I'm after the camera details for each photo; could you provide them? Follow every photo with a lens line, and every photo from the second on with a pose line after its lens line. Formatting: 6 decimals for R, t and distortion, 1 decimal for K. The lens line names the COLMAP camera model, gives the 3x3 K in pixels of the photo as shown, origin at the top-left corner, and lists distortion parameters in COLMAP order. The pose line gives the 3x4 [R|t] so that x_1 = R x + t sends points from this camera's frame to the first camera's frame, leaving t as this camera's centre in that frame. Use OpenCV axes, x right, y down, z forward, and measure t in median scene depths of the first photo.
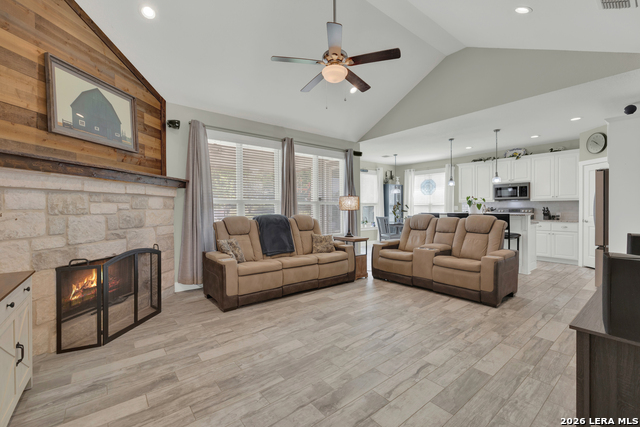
lens RADIAL K [[274.5, 0, 308.3], [0, 274.5, 208.9], [0, 0, 1]] dist [-0.006587, 0.002496]
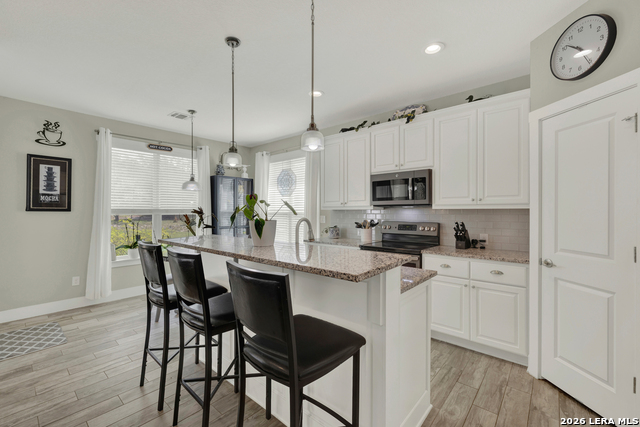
lens RADIAL K [[274.5, 0, 310.7], [0, 274.5, 210.2], [0, 0, 1]] dist [-0.006587, 0.002496]
pose [[0.982442, 0.002845, 0.186549, 0.786606], [-0.001598, 0.999975, -0.006836, -0.034666], [-0.186564, 0.006418, 0.982422, 0.872663]]
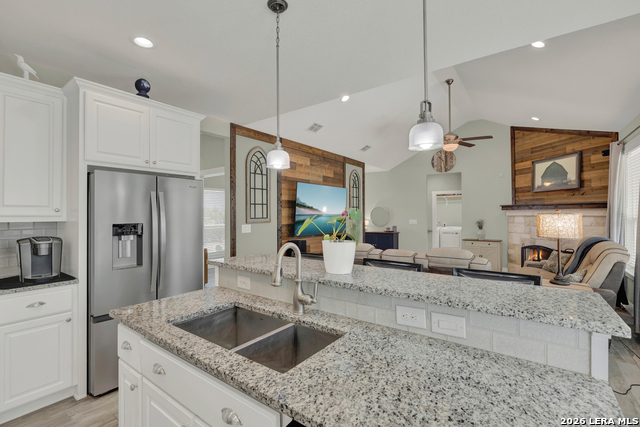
lens RADIAL K [[292.0, 0, 323.8], [0, 292.0, 210.0], [0, 0, 1]] dist [-0.000390, 0.000296]
pose [[-0.960761, -0.003139, -0.277360, 0.936180], [-0.001491, 0.999980, -0.006152, -0.057924], [0.277374, -0.005497, -0.960746, 1.738755]]
